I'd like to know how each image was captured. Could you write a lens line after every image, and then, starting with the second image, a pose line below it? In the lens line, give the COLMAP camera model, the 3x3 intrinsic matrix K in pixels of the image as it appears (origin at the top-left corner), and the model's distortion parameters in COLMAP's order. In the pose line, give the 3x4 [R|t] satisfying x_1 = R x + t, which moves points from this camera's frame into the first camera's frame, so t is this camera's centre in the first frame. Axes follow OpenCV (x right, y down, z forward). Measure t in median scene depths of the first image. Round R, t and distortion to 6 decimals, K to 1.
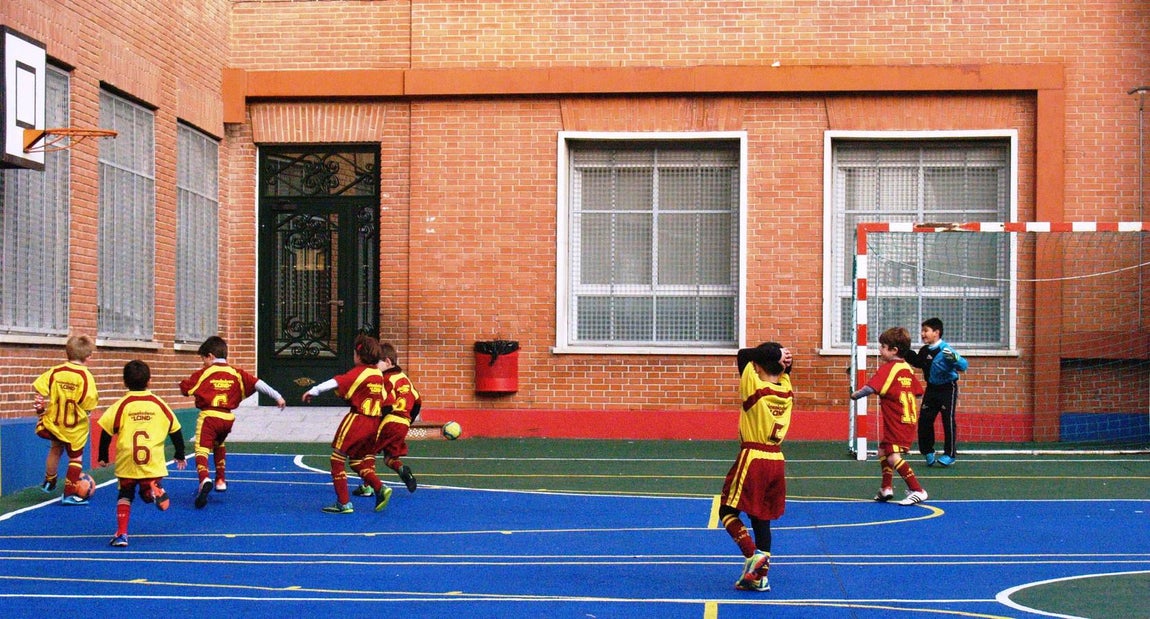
lens RADIAL K [[2790.1, 0, 571.0], [0, 2790.1, 320.5], [0, 0, 1]] dist [-0.054479, 0.000000]
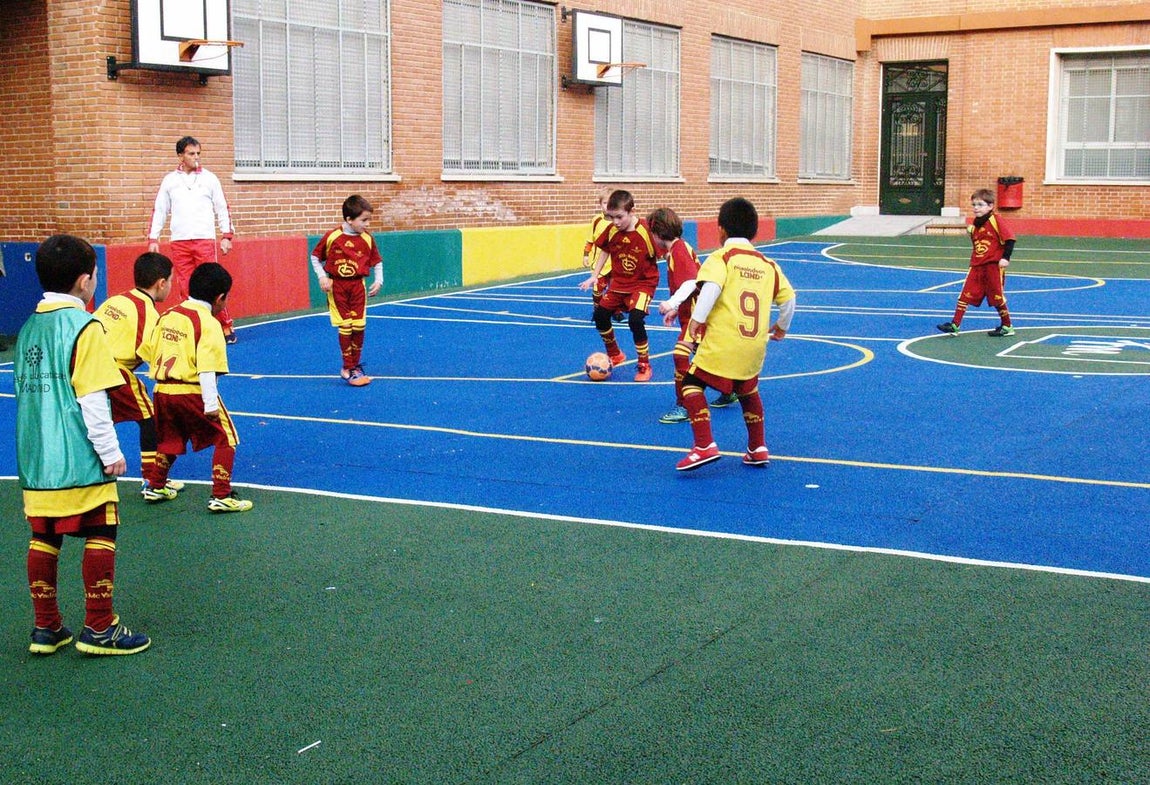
lens RADIAL K [[1531.2, 0, 552.5], [0, 1531.2, 466.5], [0, 0, 1]] dist [-0.095899, 0.000000]
pose [[0.871558, 0.078475, -0.483971, 0.188406], [0.018117, 0.981279, 0.191739, -0.001103], [0.489958, -0.175880, 0.853820, 0.055099]]
